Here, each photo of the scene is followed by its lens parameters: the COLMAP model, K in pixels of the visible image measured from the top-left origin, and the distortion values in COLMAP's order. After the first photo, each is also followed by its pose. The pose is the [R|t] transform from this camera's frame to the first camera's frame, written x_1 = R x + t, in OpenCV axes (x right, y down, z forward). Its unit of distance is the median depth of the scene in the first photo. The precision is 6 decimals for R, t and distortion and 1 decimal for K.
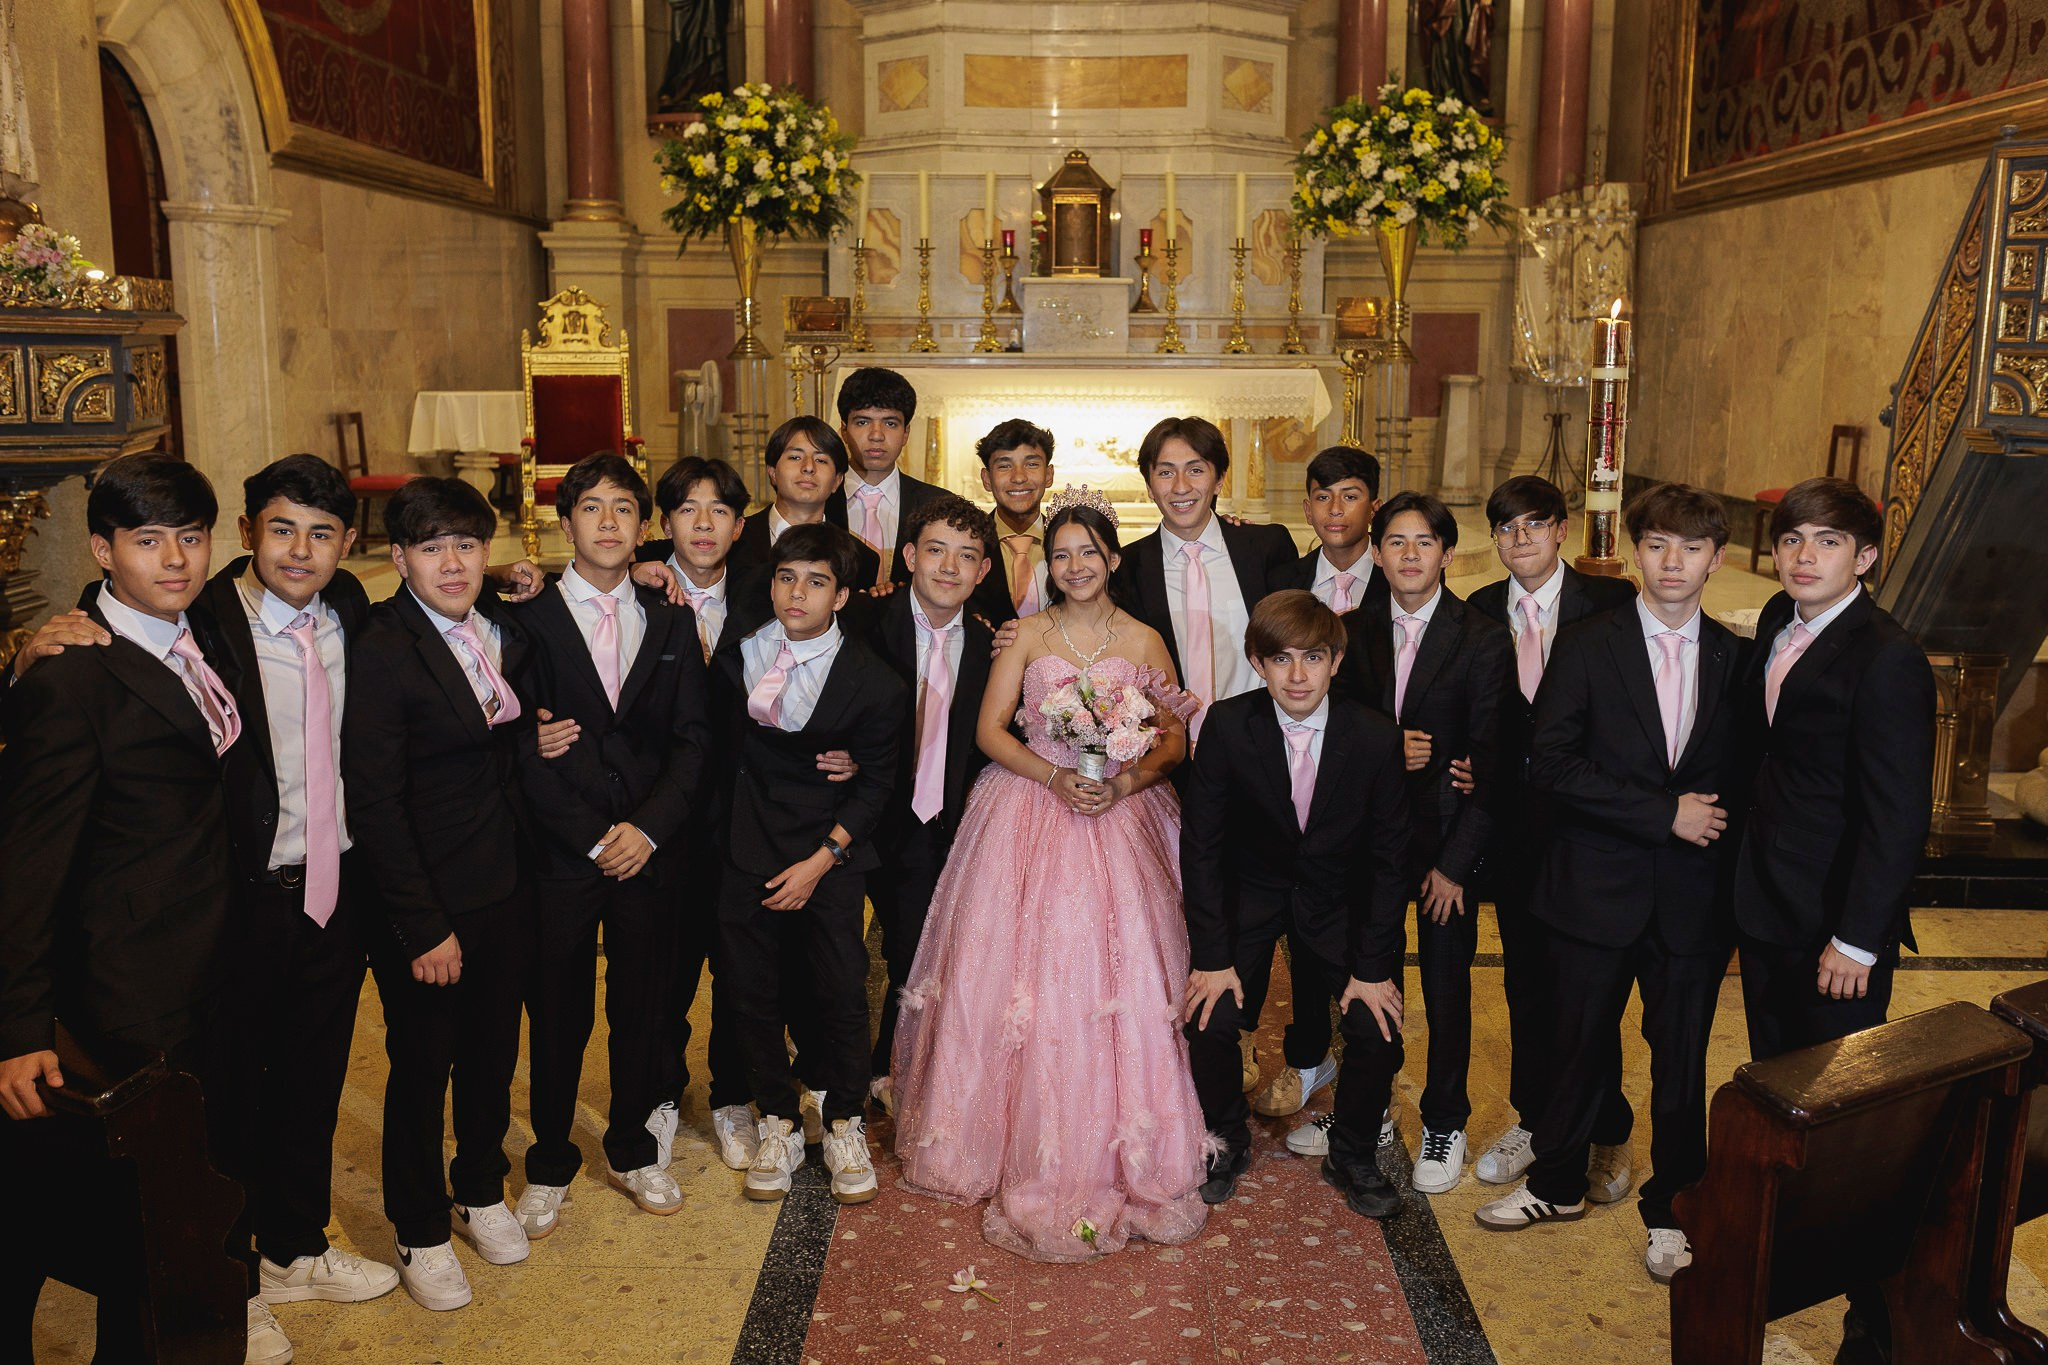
lens RADIAL K [[1958.7, 0, 1017.2], [0, 1958.7, 691.1], [0, 0, 1]] dist [0.007644, 0.000000]
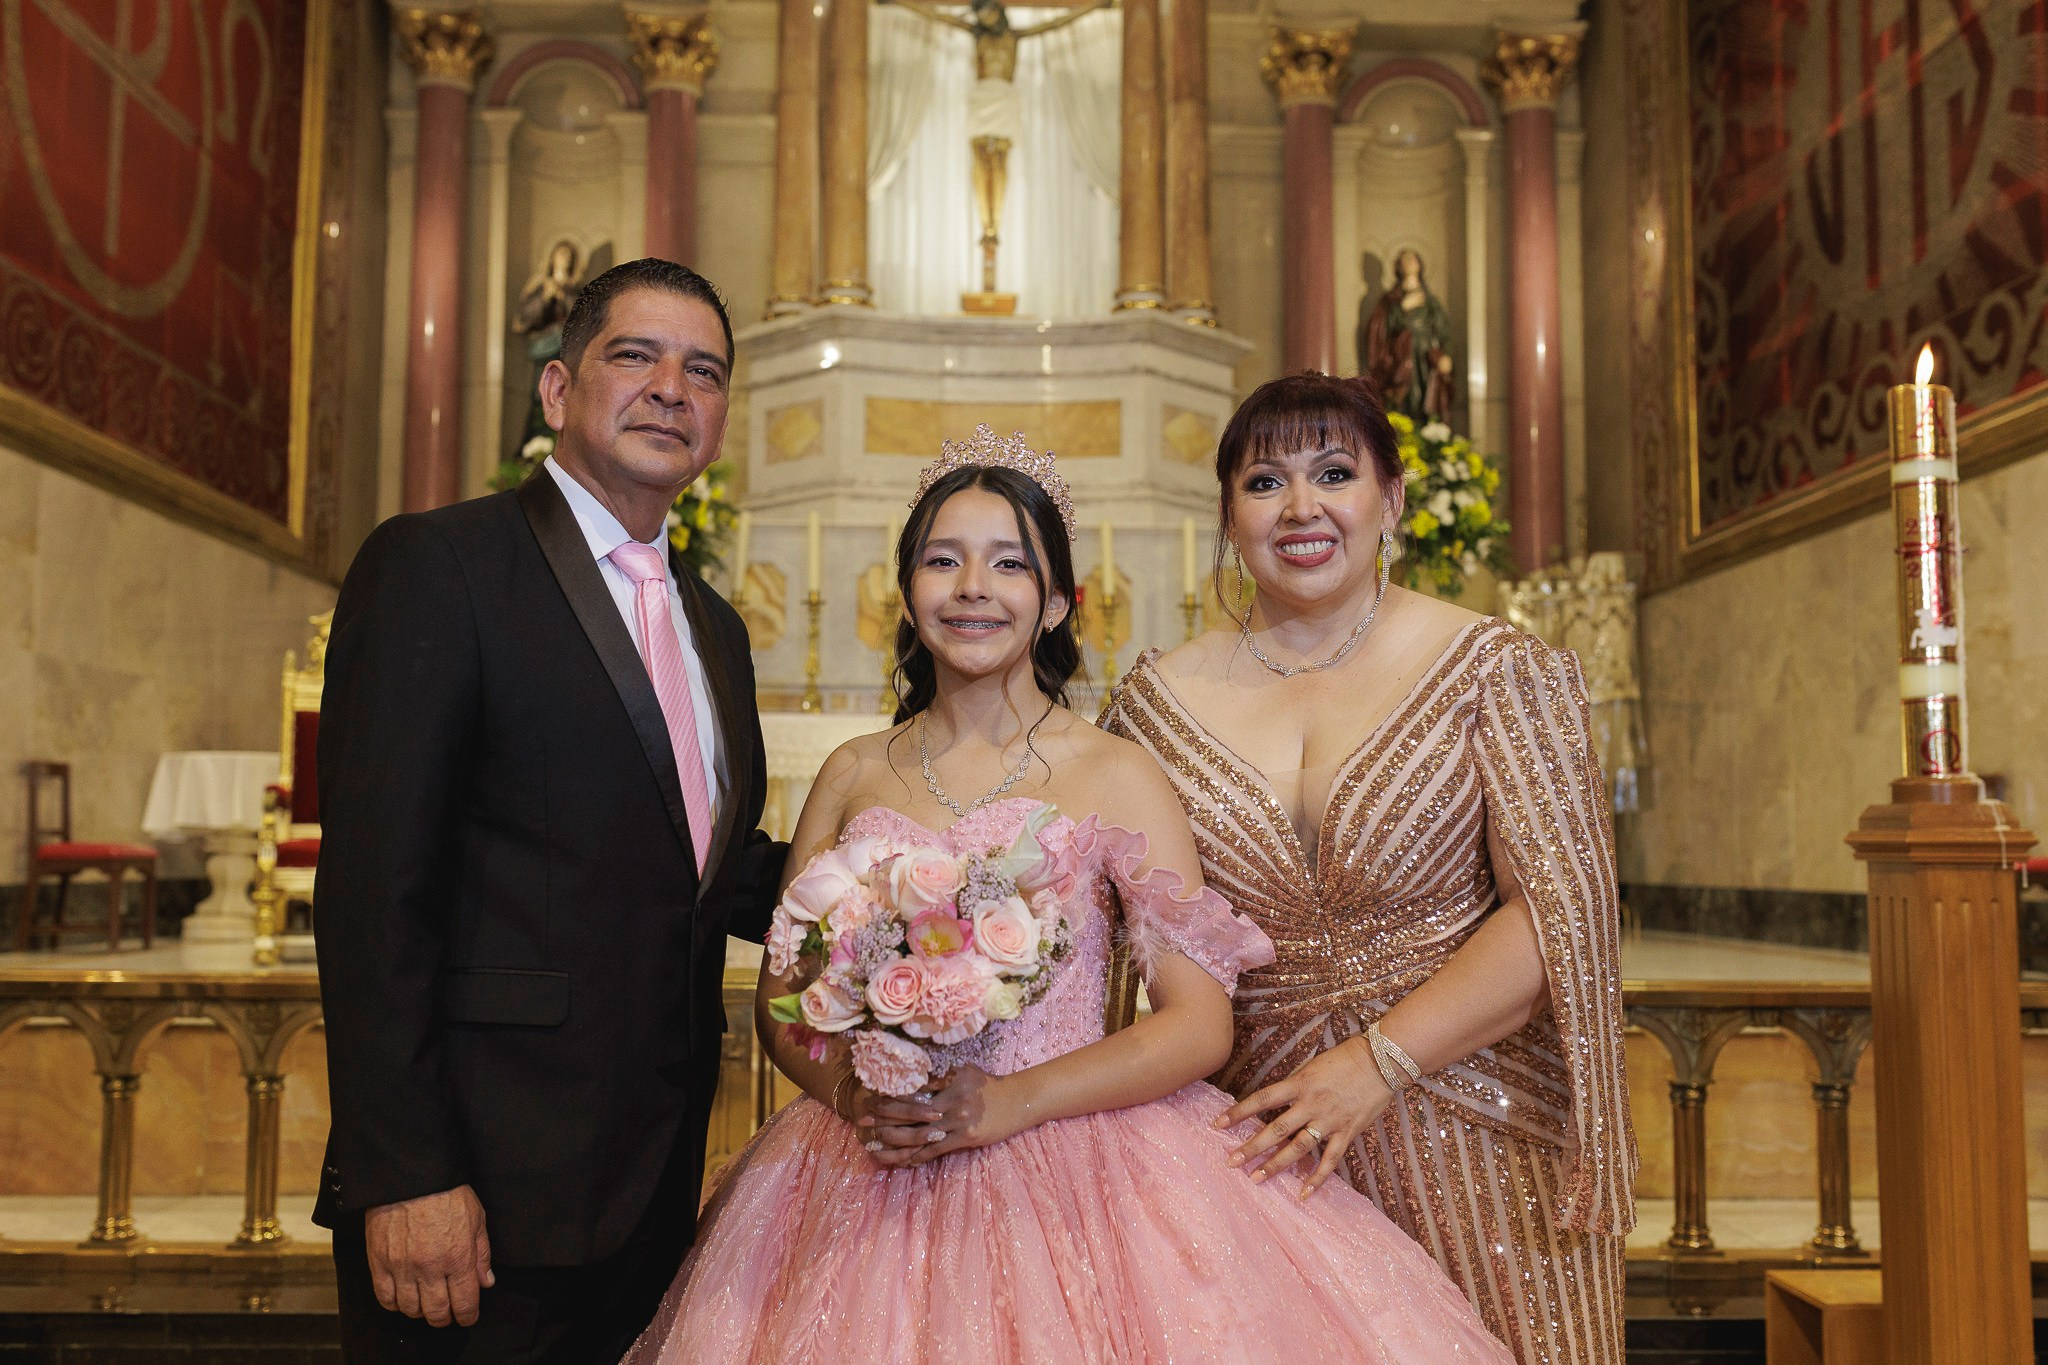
lens RADIAL K [[1958.7, 0, 1020.2], [0, 1958.7, 688.3], [0, 0, 1]] dist [0.007644, 0.000000]
pose [[0.998496, 0.006738, 0.054401, -0.005080], [0.007574, 0.965940, -0.258655, 0.027270], [-0.054291, 0.258678, 0.964437, 0.209454]]
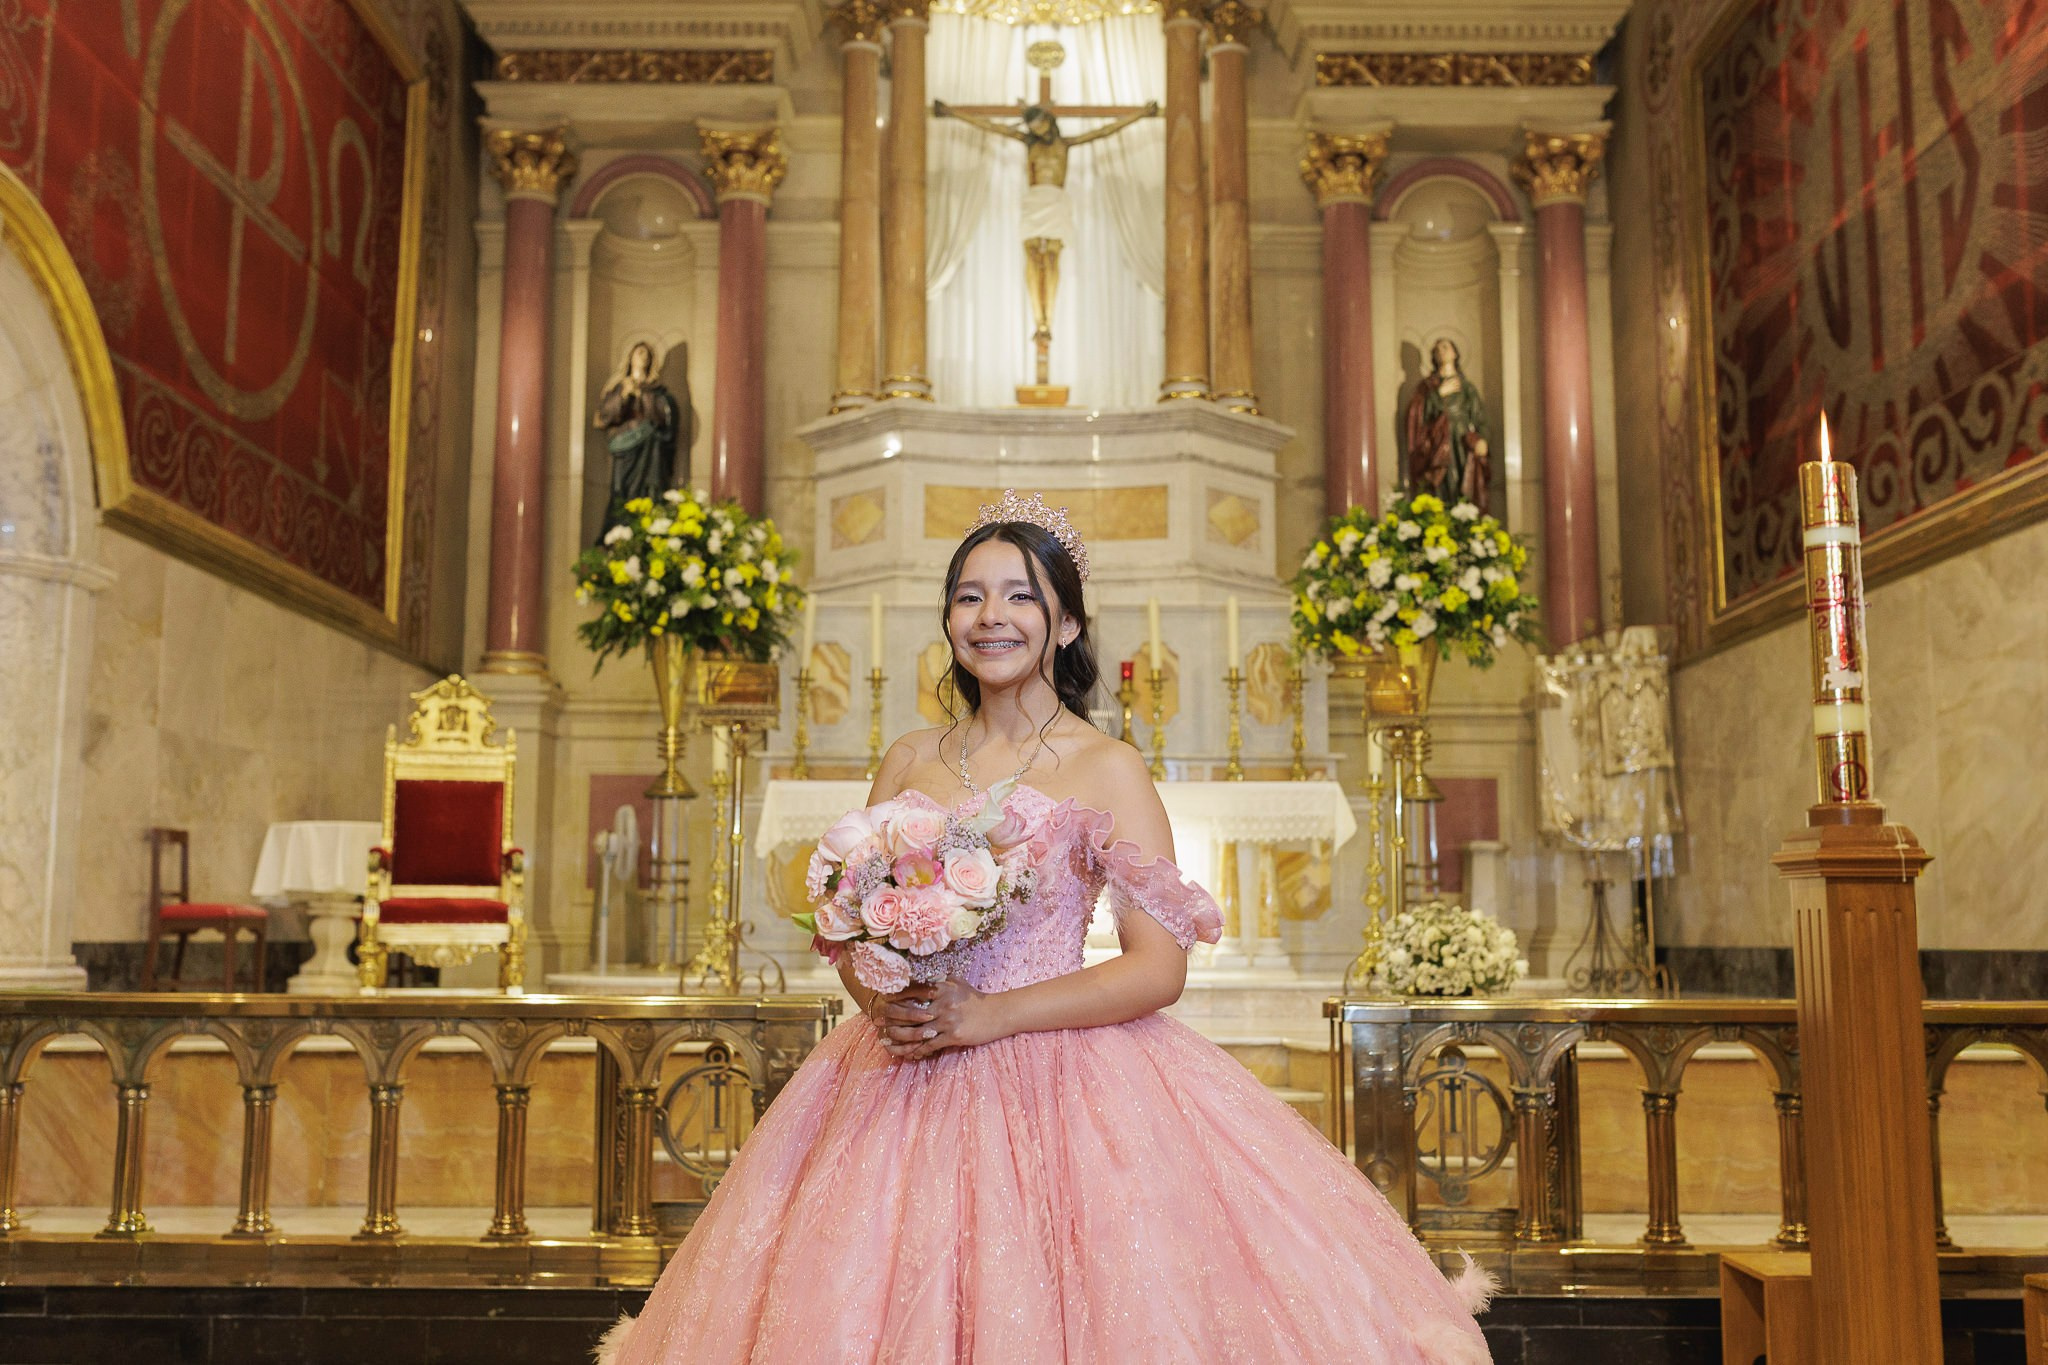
lens RADIAL K [[1958.7, 0, 1019.4], [0, 1958.7, 686.3], [0, 0, 1]] dist [0.007644, 0.000000]
pose [[0.999817, 0.001238, 0.019082, 0.000068], [0.004587, 0.953239, -0.302184, 0.045998], [-0.018564, 0.302216, 0.953059, 0.167745]]
